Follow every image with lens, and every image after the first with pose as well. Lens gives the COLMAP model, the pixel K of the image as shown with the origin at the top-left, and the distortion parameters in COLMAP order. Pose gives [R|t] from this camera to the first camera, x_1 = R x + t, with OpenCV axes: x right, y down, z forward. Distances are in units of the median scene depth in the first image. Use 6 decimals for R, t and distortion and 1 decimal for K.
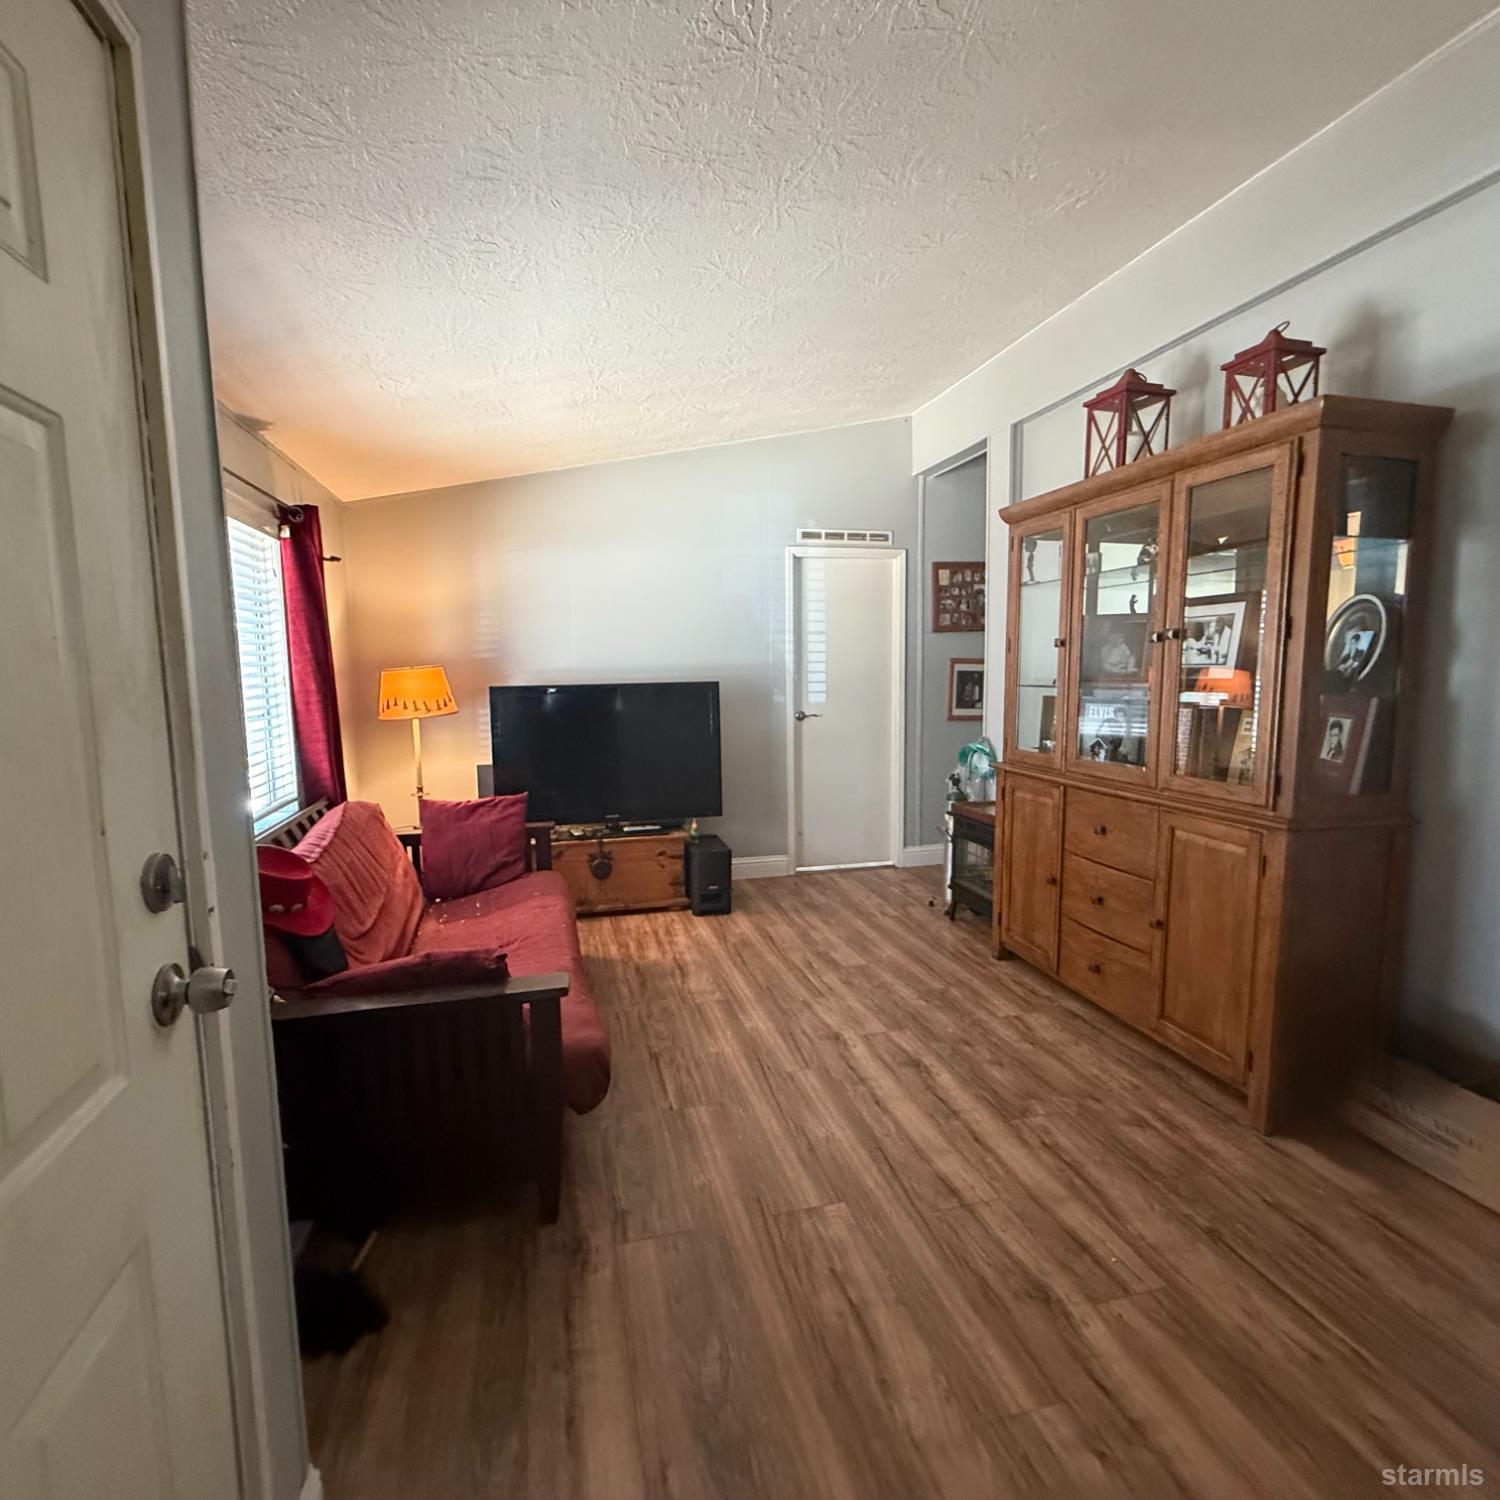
lens RADIAL K [[796.4, 0, 742.0], [0, 796.4, 750.6], [0, 0, 1]] dist [-0.005335, 0.000502]
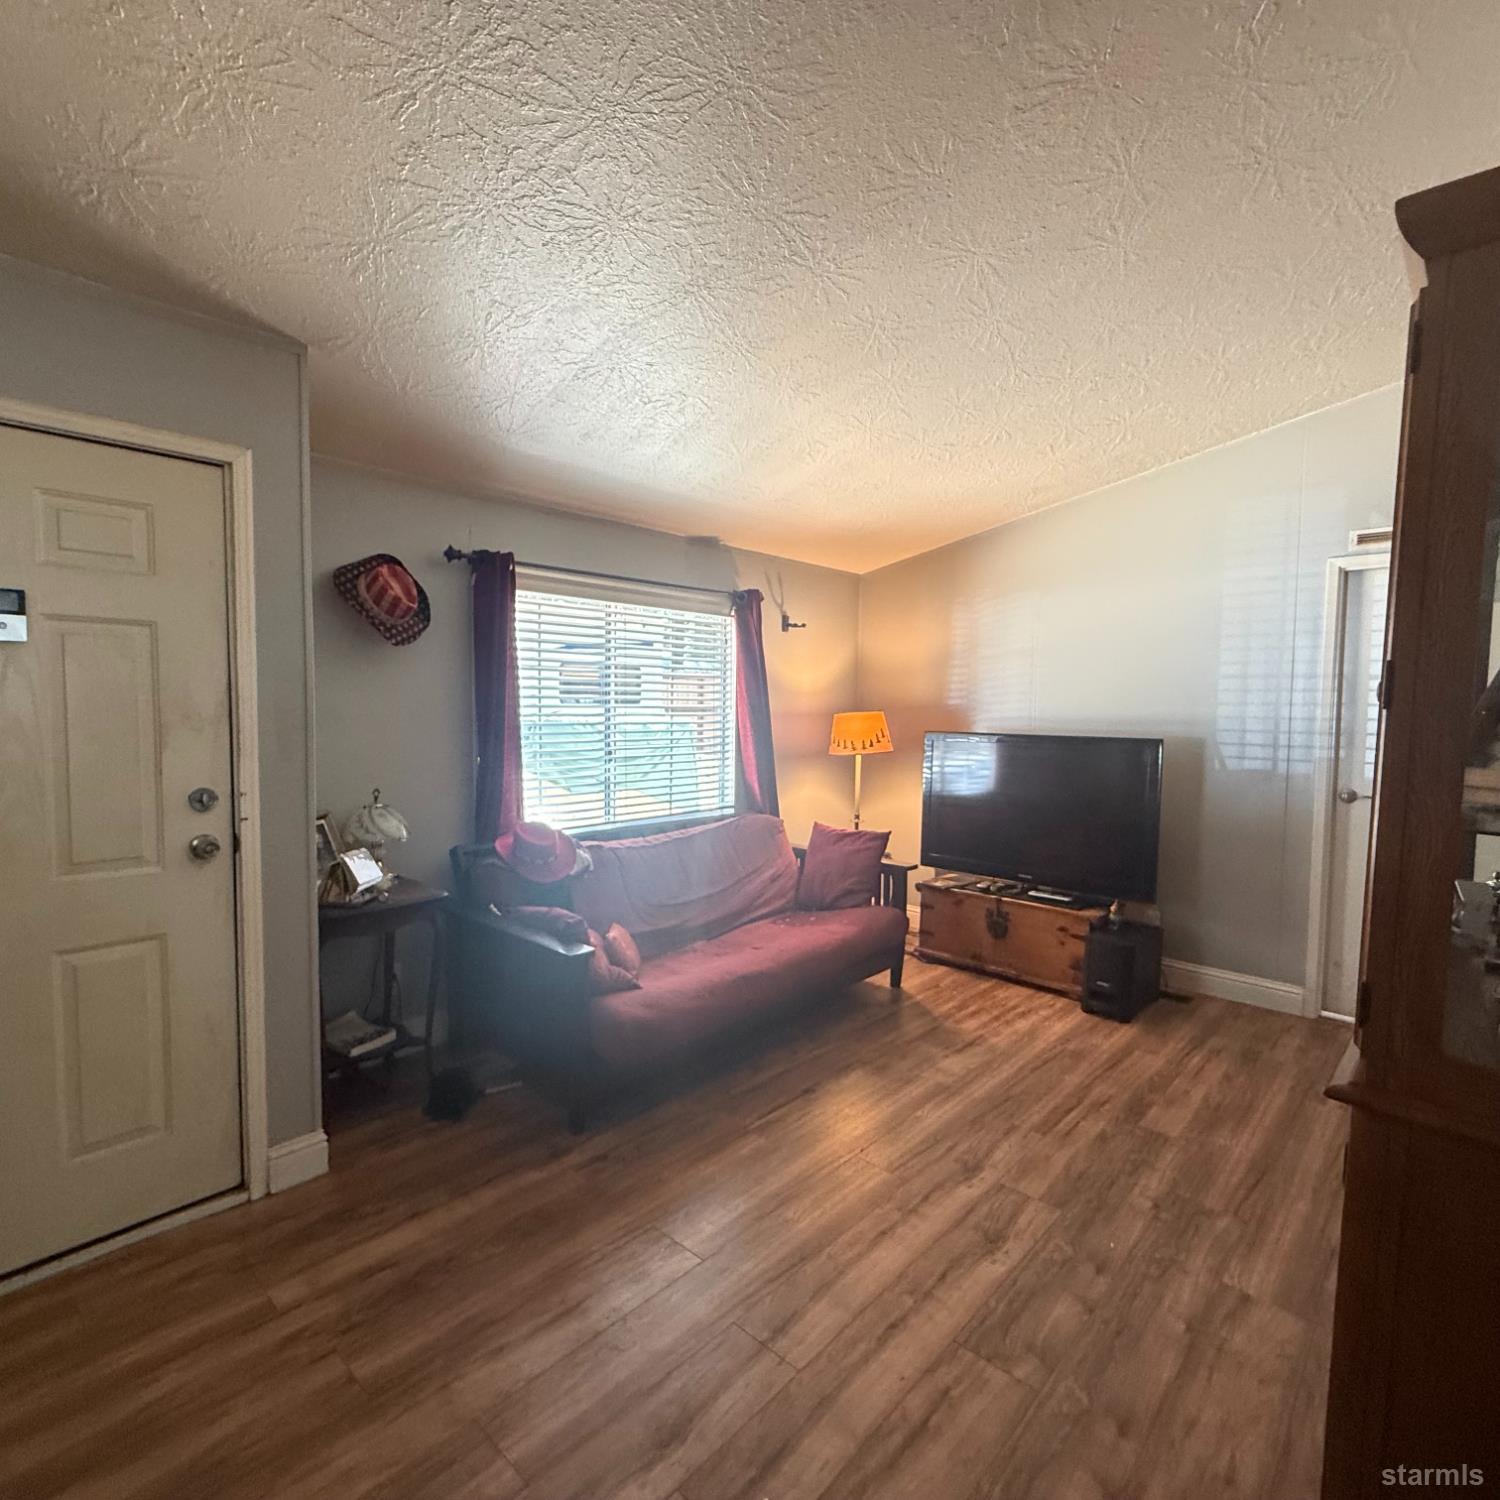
lens RADIAL K [[796.4, 0, 742.1], [0, 796.4, 752.9], [0, 0, 1]] dist [-0.005335, 0.000502]
pose [[0.539380, 0.071173, -0.839049, 0.501842], [-0.111061, 0.993730, 0.012898, -0.042548], [0.834706, 0.086229, 0.543903, 0.238533]]
